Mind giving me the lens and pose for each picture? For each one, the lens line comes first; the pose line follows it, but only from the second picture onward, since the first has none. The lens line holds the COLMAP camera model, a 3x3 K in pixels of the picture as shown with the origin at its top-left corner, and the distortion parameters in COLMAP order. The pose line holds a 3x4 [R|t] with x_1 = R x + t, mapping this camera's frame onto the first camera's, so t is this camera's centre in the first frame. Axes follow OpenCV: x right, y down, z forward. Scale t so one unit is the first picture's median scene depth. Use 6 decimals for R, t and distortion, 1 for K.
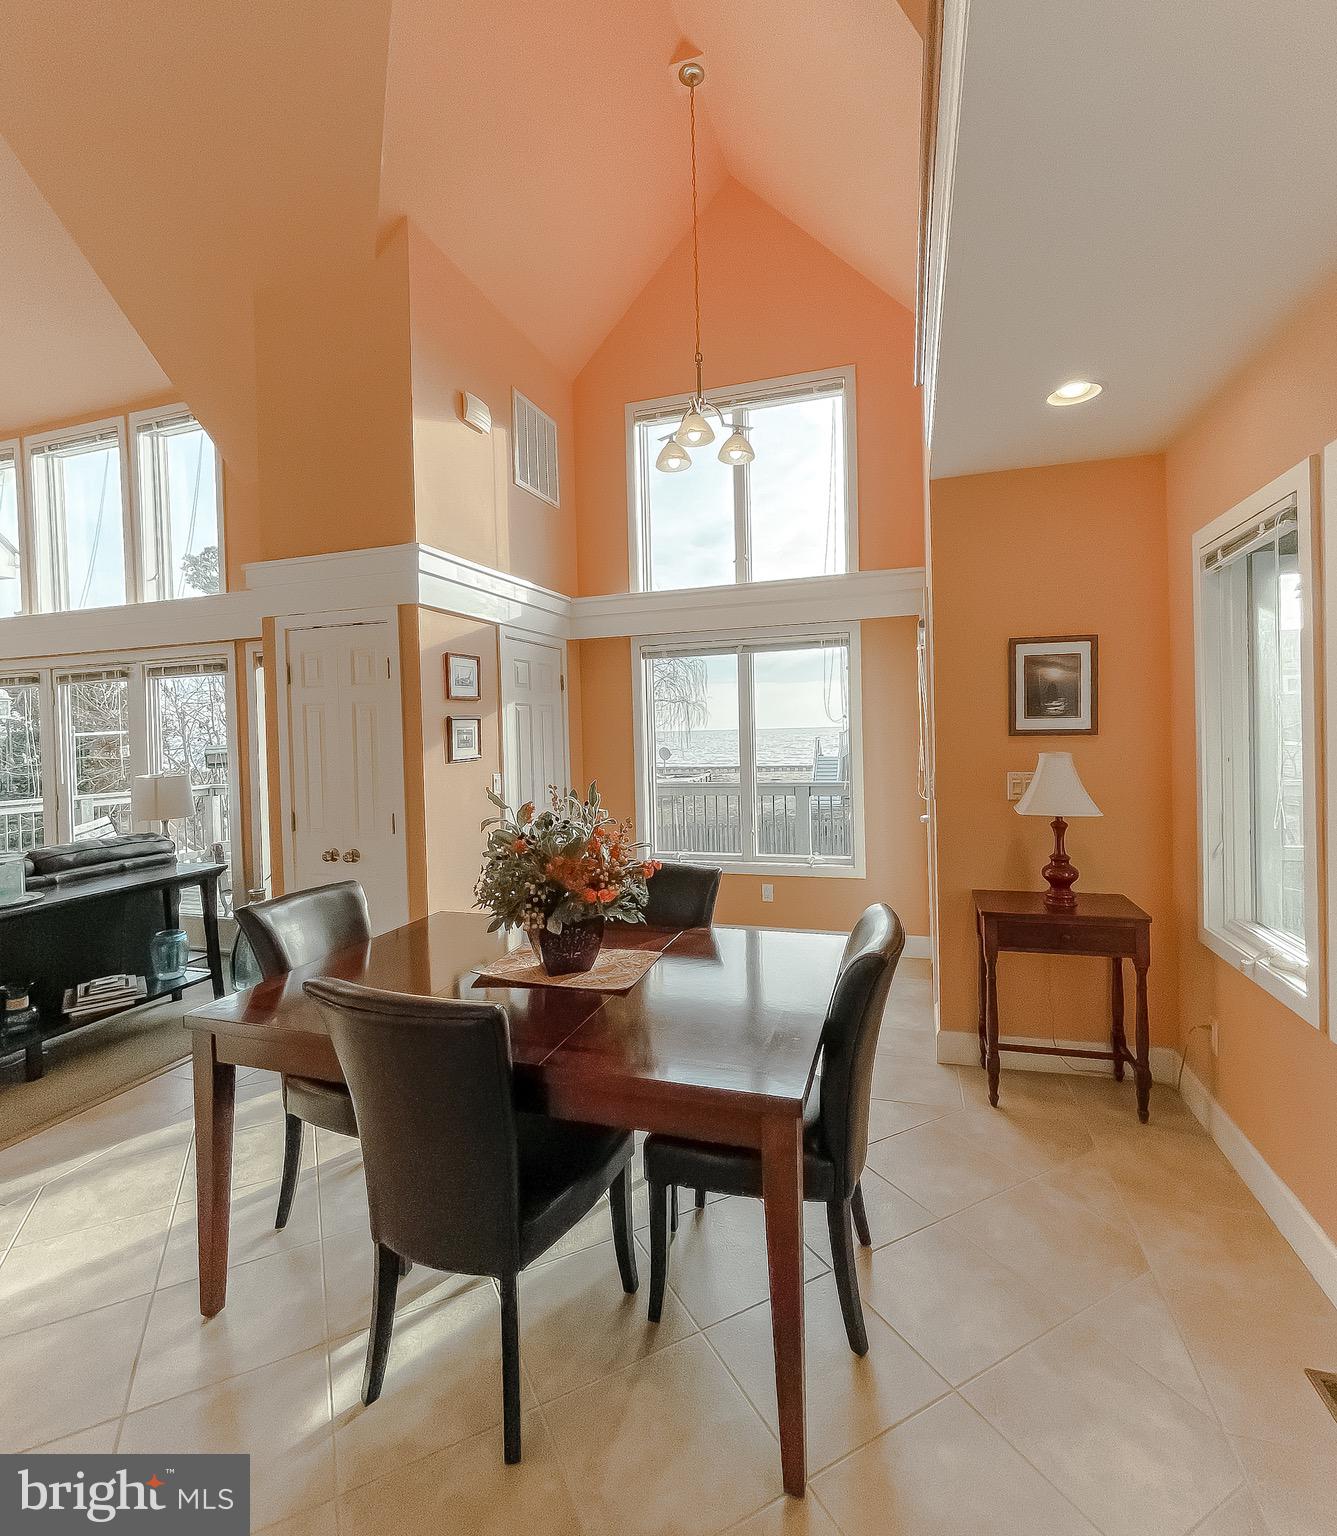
lens RADIAL K [[736.6, 0, 662.9], [0, 736.6, 746.9], [0, 0, 1]] dist [-0.000568, 0.000528]
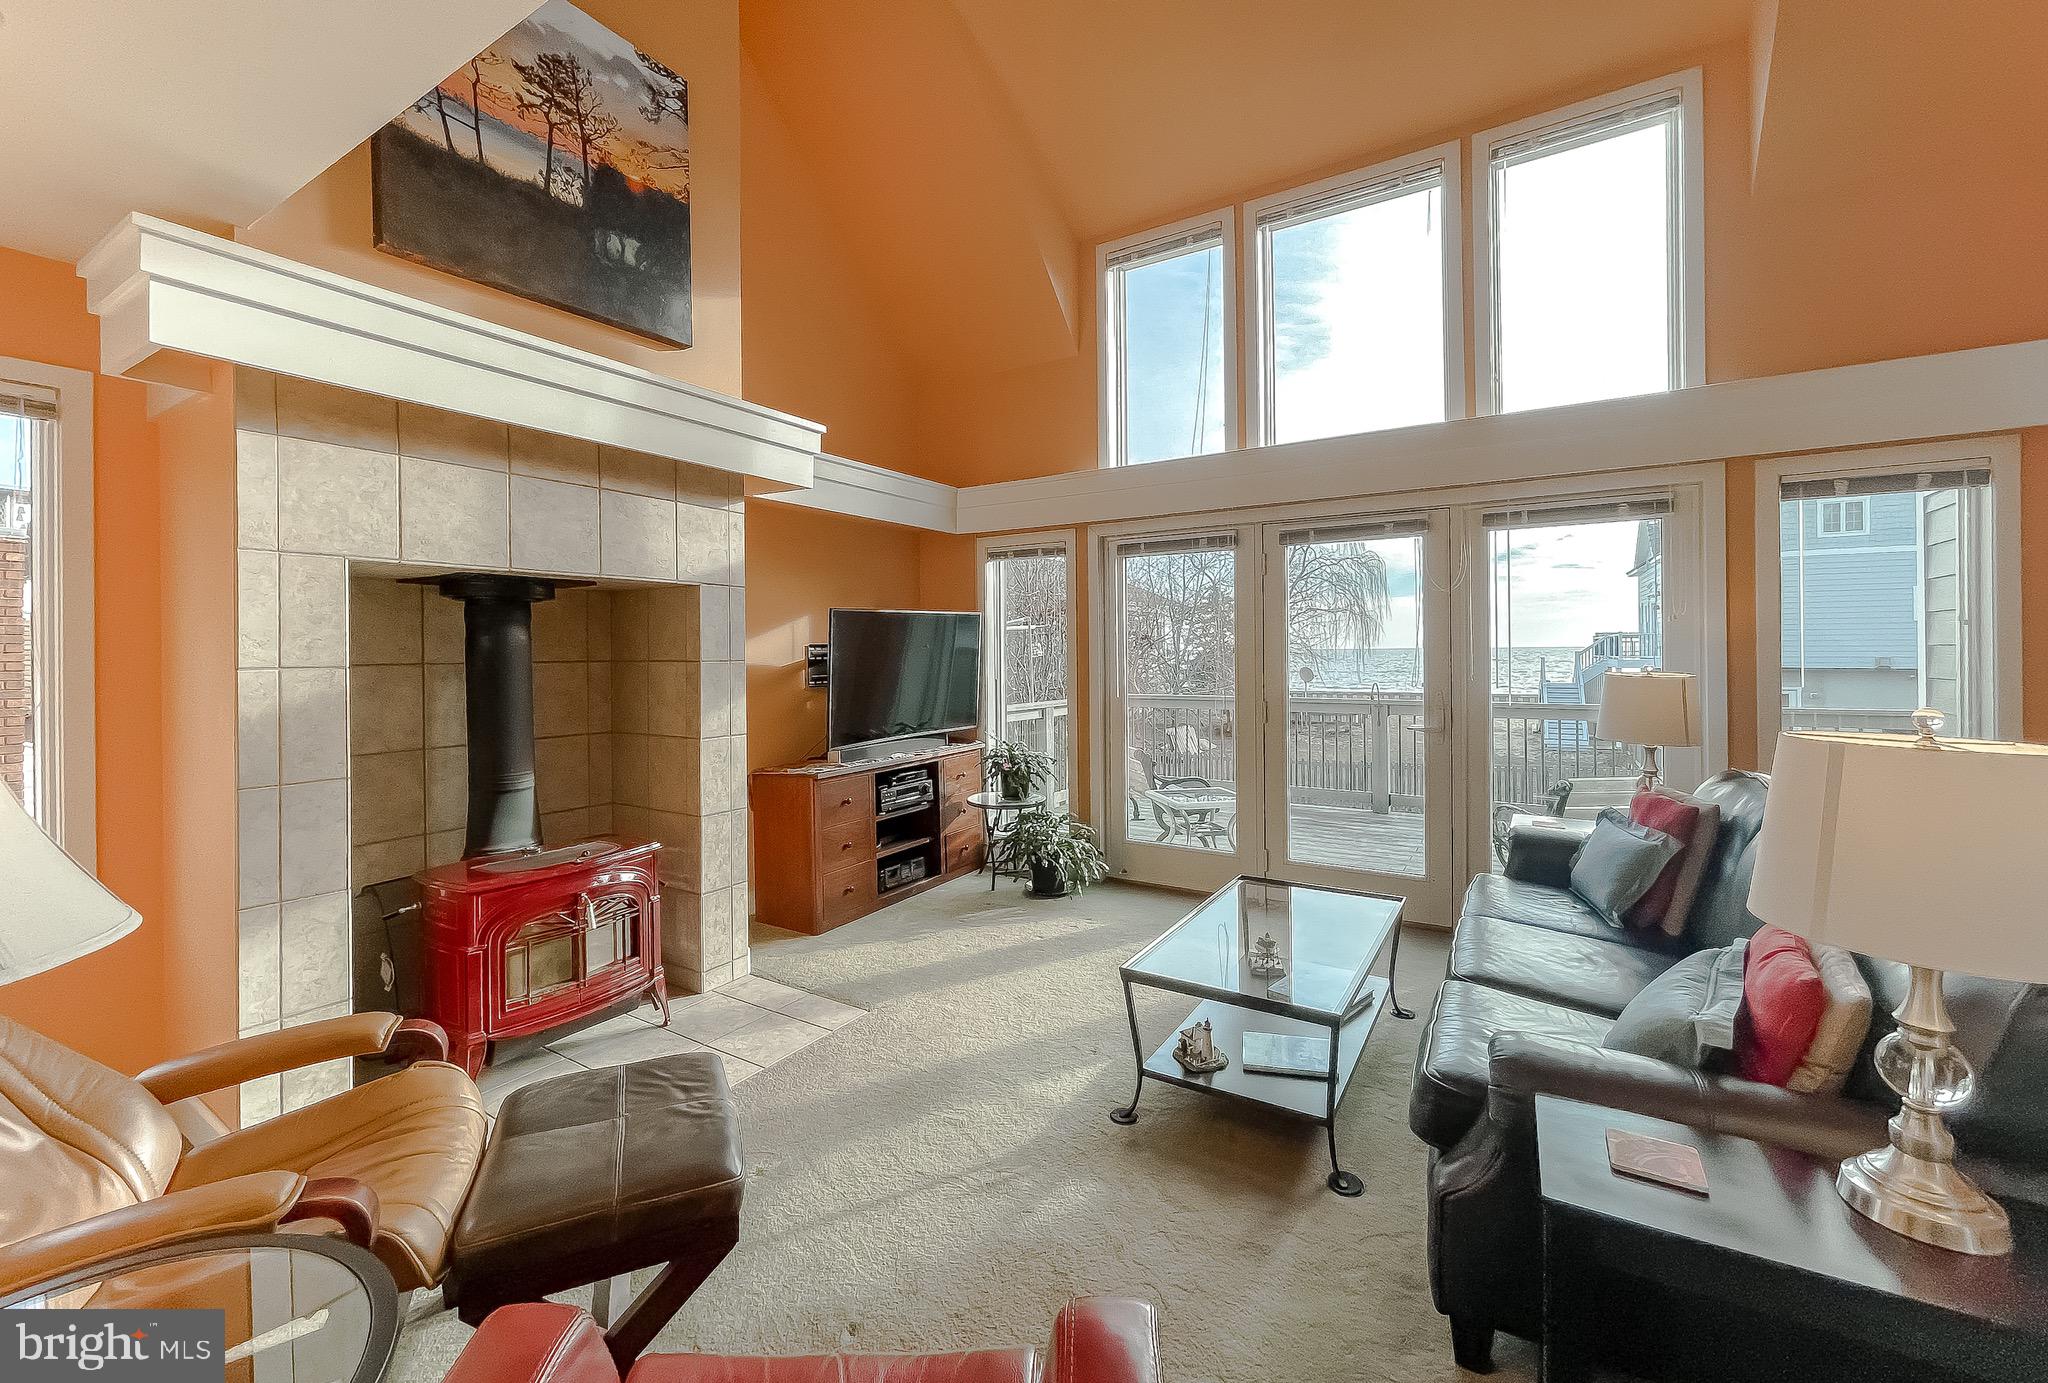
lens RADIAL K [[831.5, 0, 1022.5], [0, 831.5, 647.4], [0, 0, 1]] dist [-0.000124, 0.000075]
pose [[0.972122, 0.014888, -0.234004, -1.206676], [-0.020108, 0.999599, -0.019939, 0.048616], [0.233613, 0.024089, 0.972031, 0.223867]]
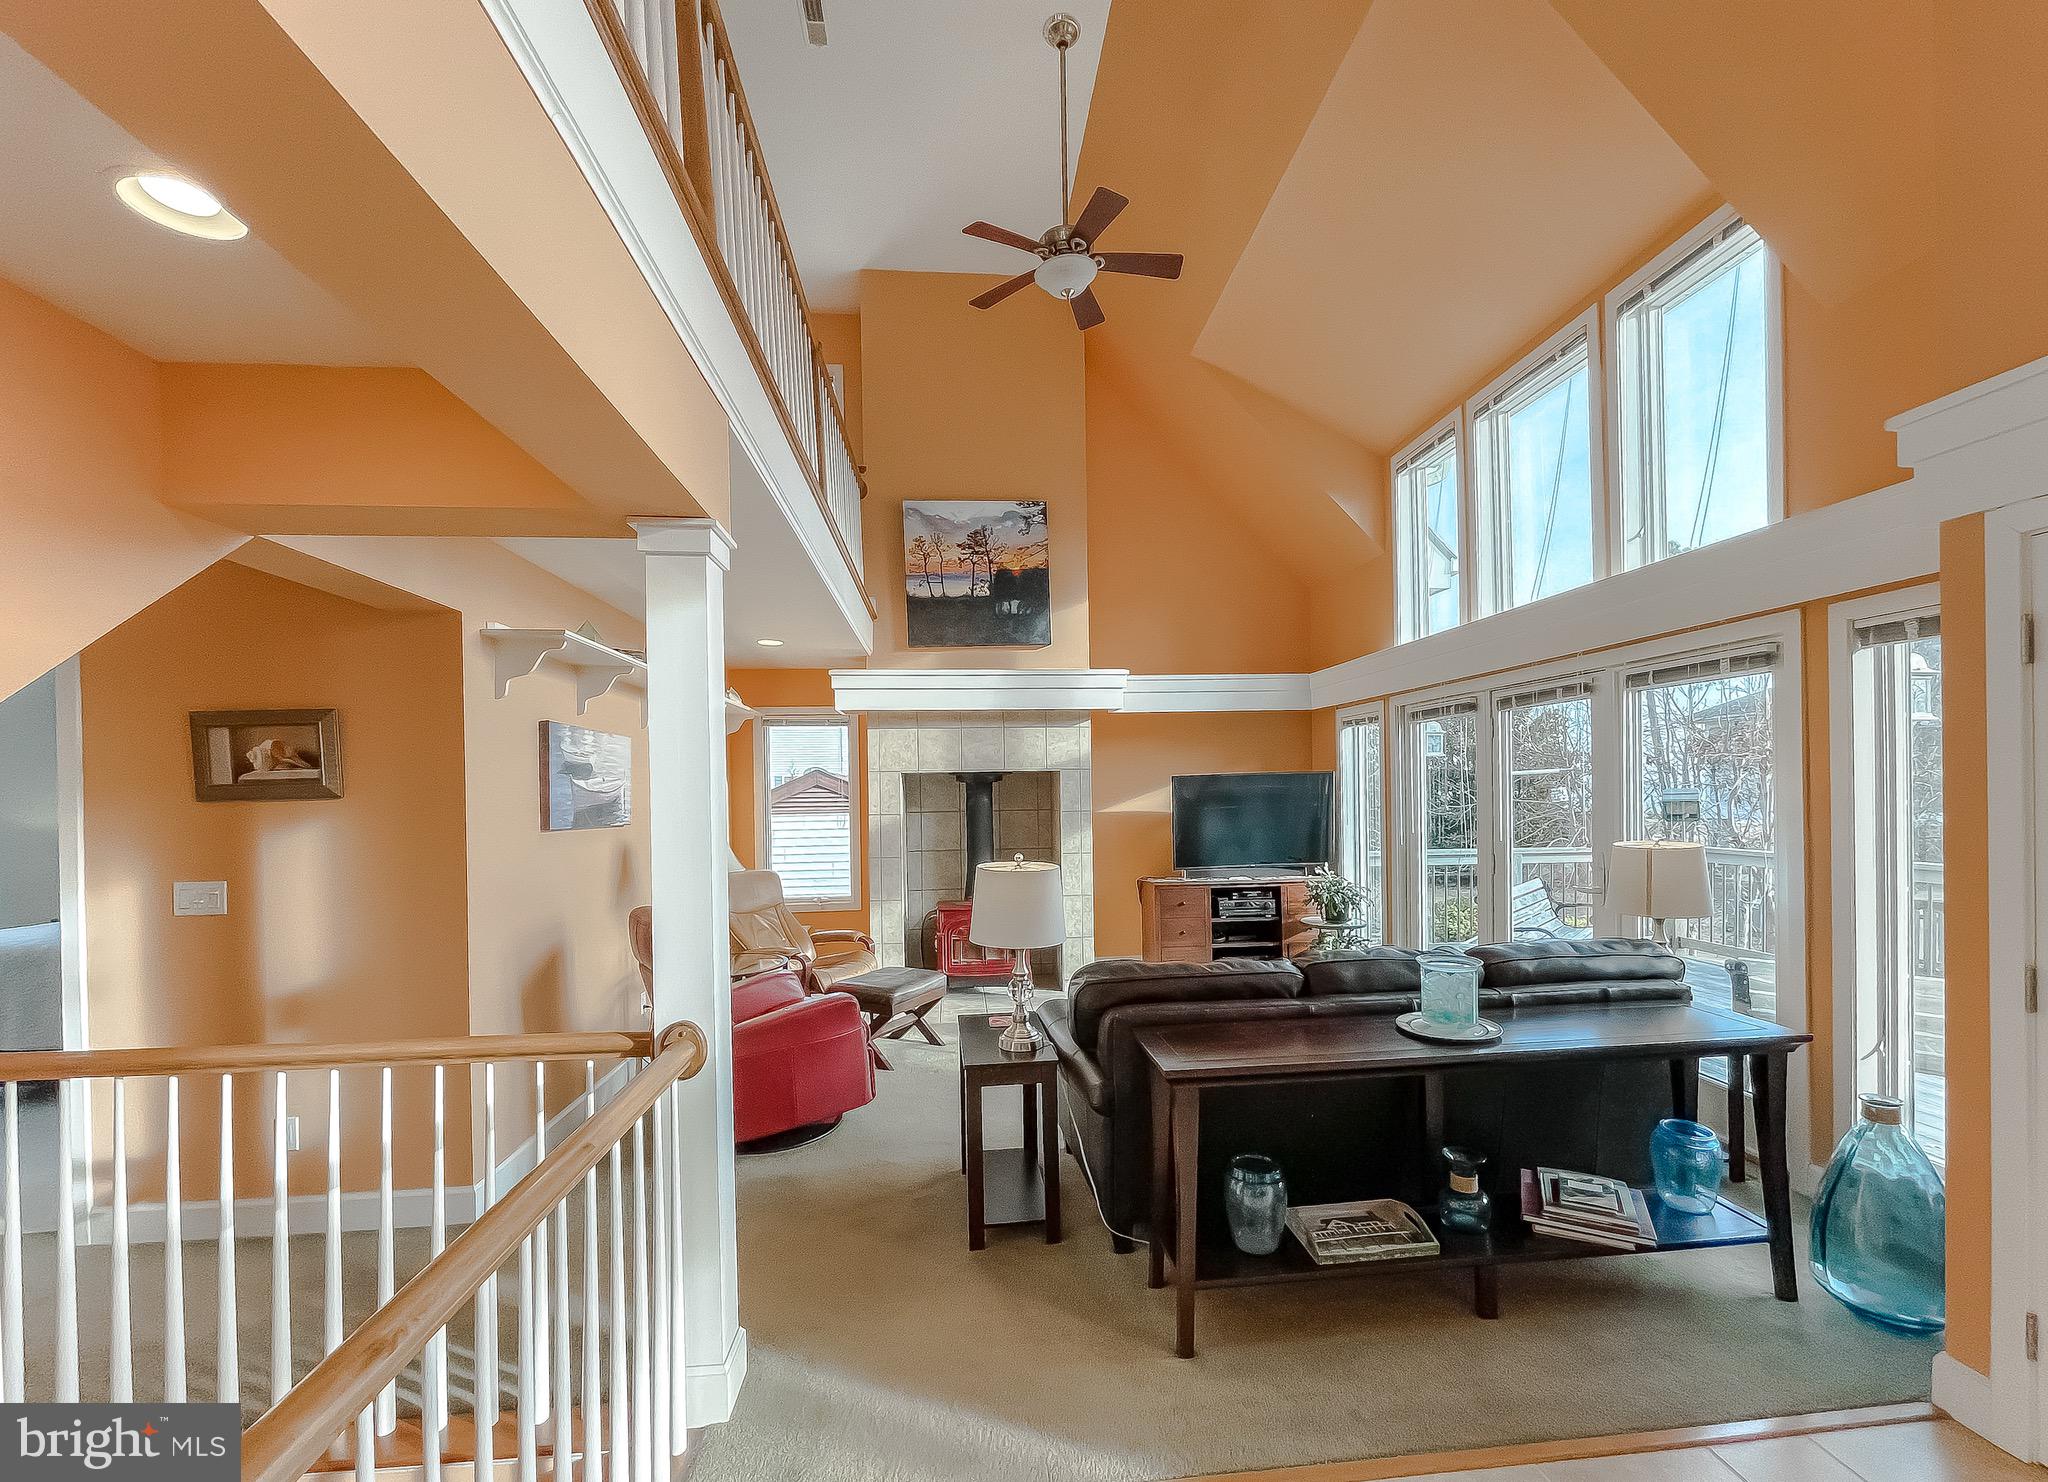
lens RADIAL K [[852.2, 0, 1031.0], [0, 852.2, 790.6], [0, 0, 1]] dist [0.000091, 0.000170]
pose [[0.401514, 0.020510, -0.915623, -0.282273], [-0.014135, 0.999769, 0.016197, -0.012225], [0.915744, 0.006439, 0.401712, 0.277398]]
